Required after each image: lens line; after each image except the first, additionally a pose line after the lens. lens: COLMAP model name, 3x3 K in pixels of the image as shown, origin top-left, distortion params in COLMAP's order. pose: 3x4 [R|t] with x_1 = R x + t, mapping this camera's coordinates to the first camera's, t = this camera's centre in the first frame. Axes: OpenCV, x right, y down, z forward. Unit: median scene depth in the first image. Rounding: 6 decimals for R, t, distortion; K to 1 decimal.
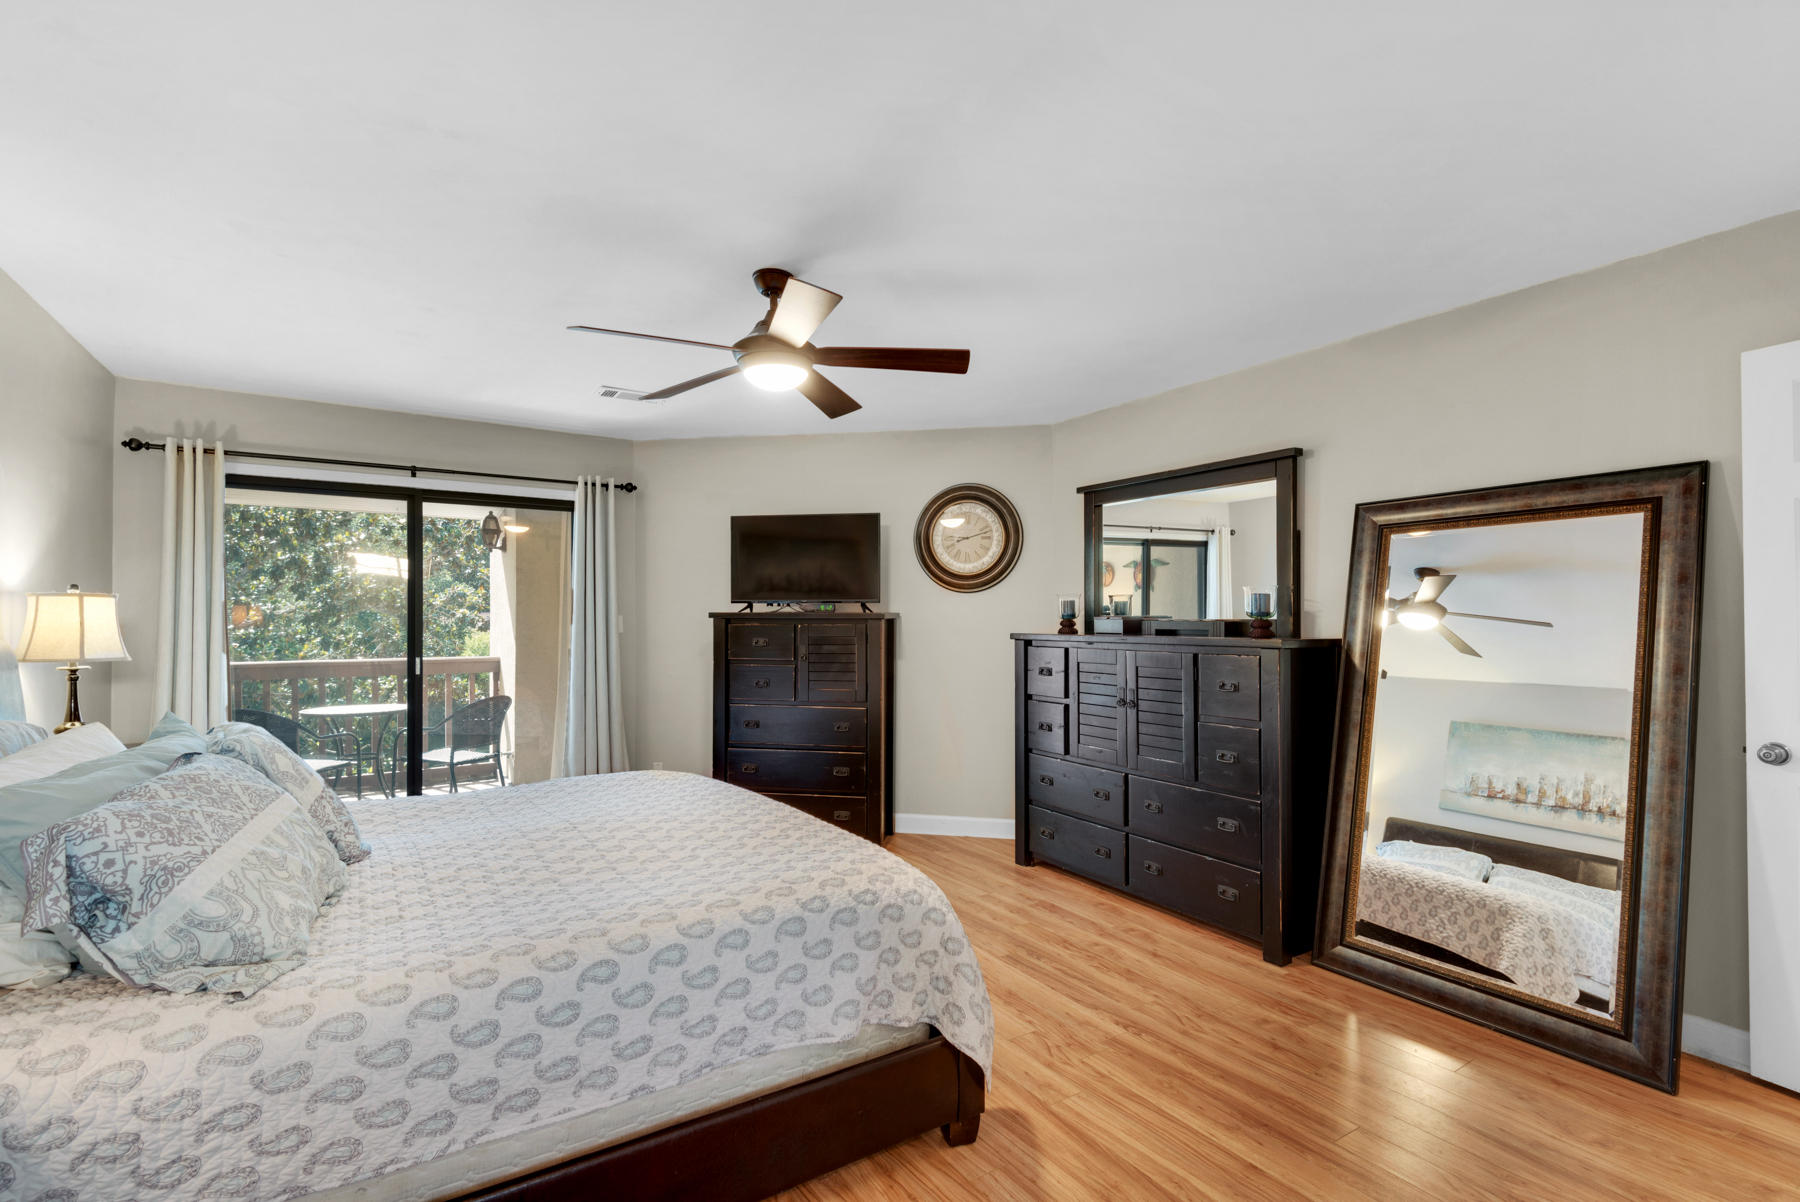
lens RADIAL K [[807.3, 0, 893.3], [0, 807.3, 613.2], [0, 0, 1]] dist [0.019646, -0.009853]
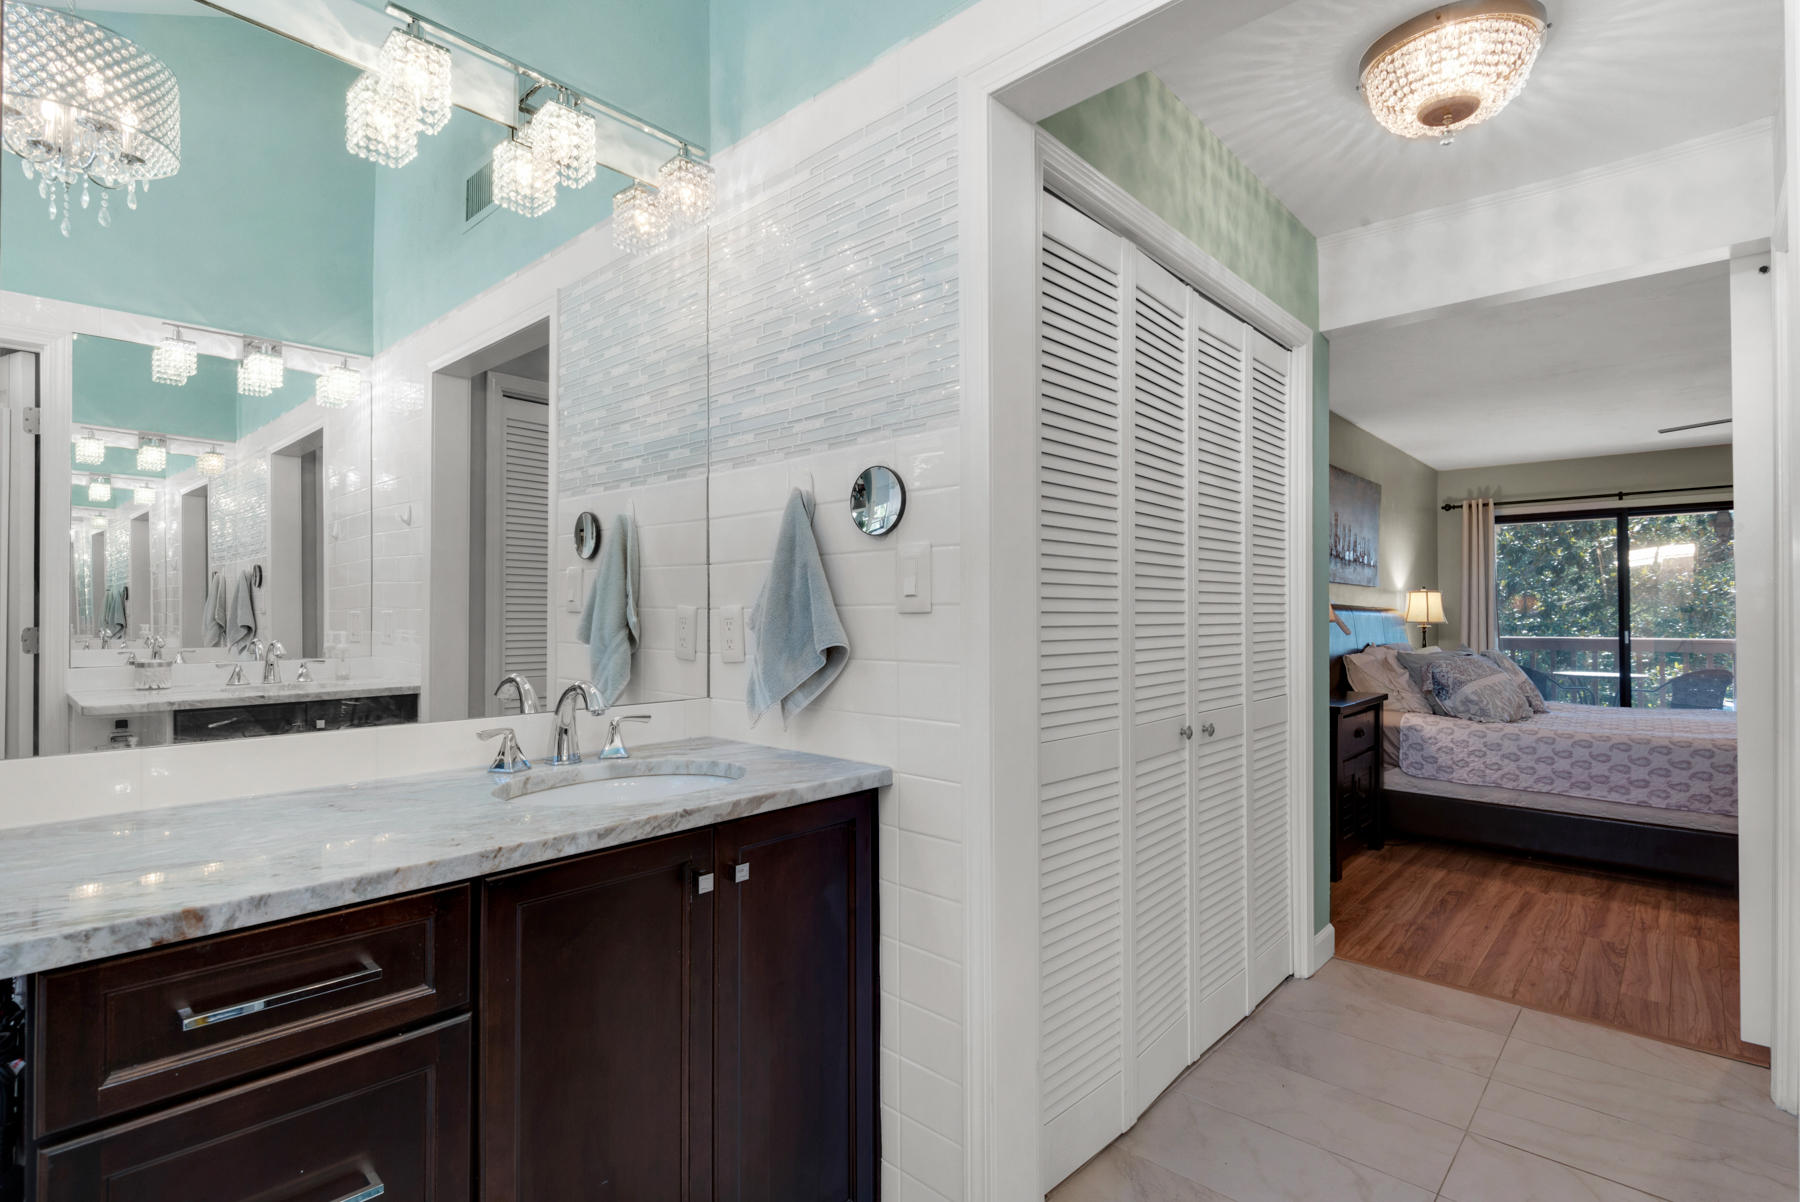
lens RADIAL K [[860.0, 0, 915.9], [0, 860.0, 605.8], [0, 0, 1]] dist [0.011976, -0.008320]
pose [[0.265565, -0.009335, -0.964048, 0.590581], [0.008239, 0.999939, -0.007412, 0.014499], [0.964058, -0.005975, 0.265626, -0.637414]]
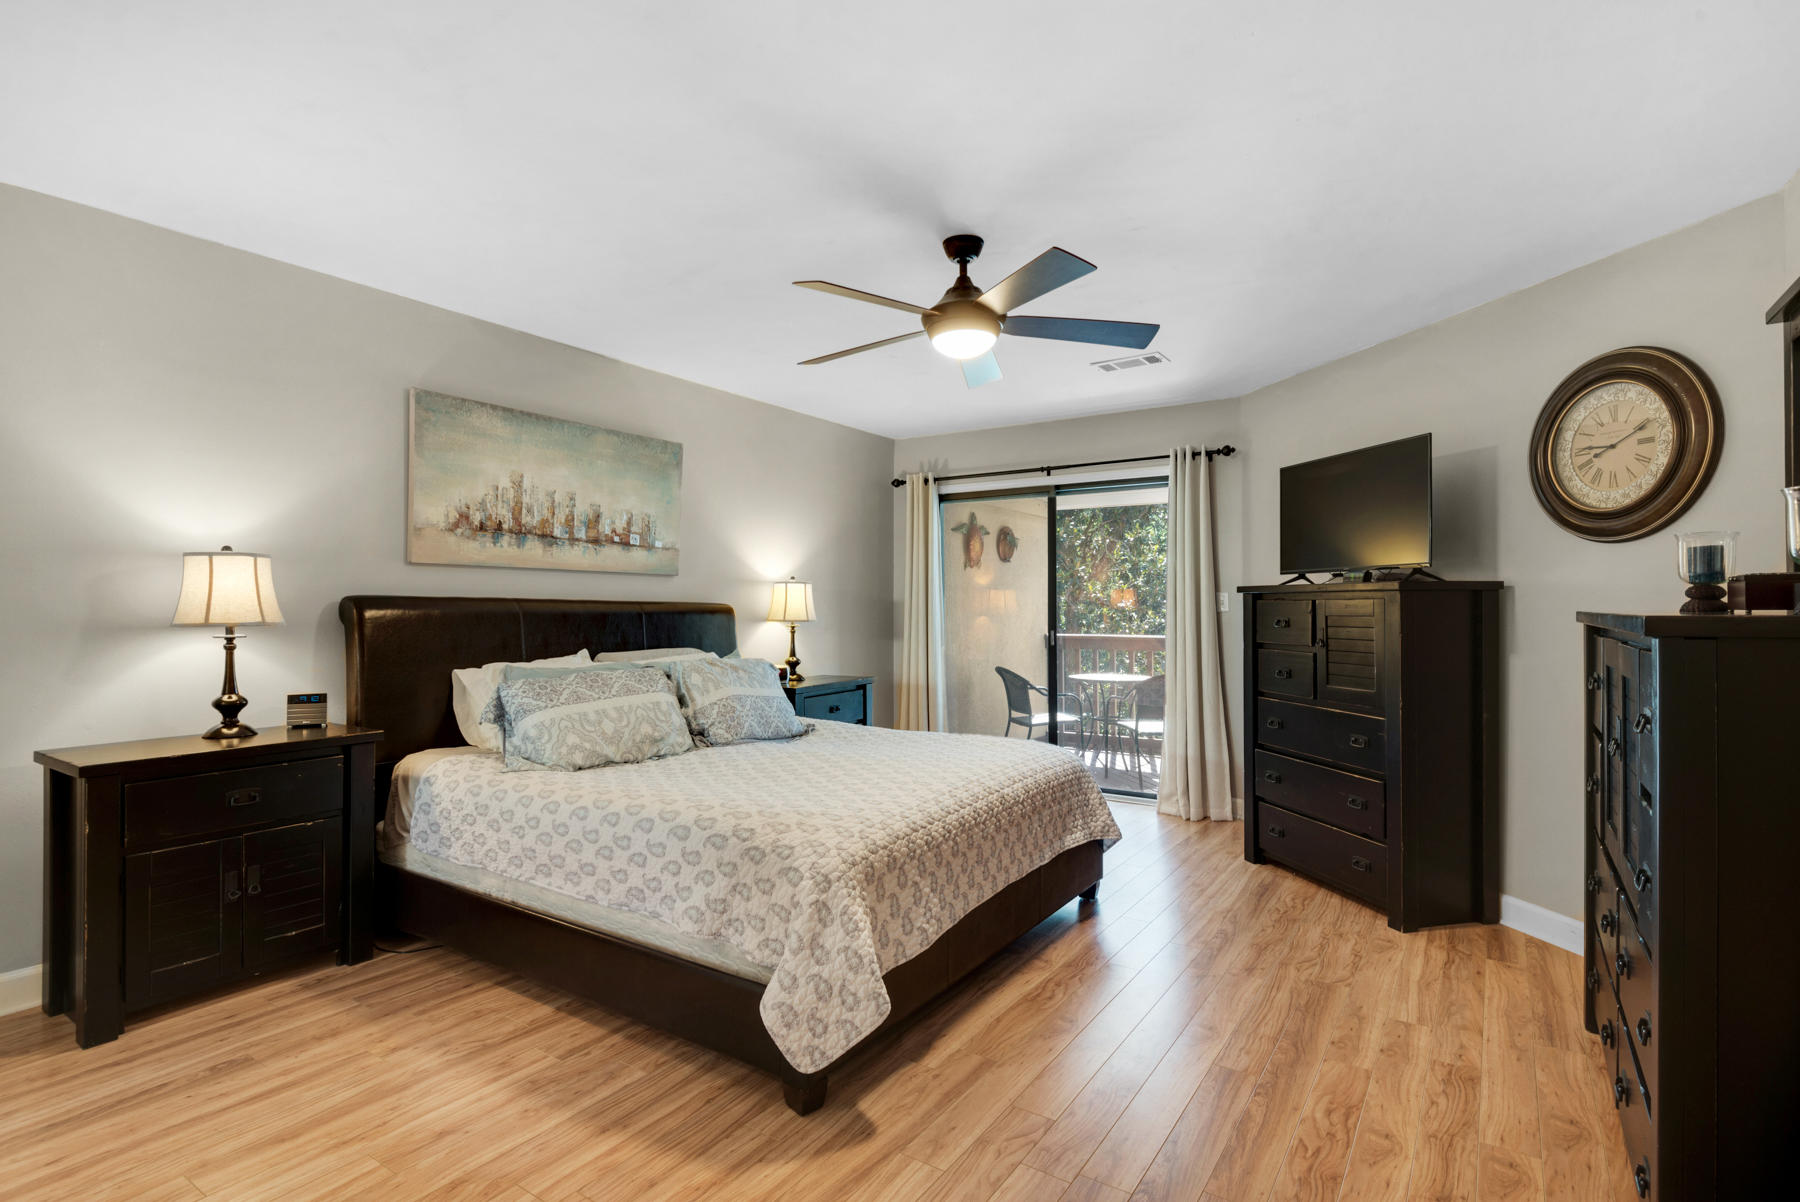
lens RADIAL K [[894.1, 0, 891.2], [0, 894.1, 596.3], [0, 0, 1]] dist [0.006520, -0.006605]
pose [[0.396373, -0.014126, -0.917981, 0.575437], [0.009248, 0.999892, -0.011393, 0.019666], [0.918043, -0.003974, 0.396461, 0.340301]]
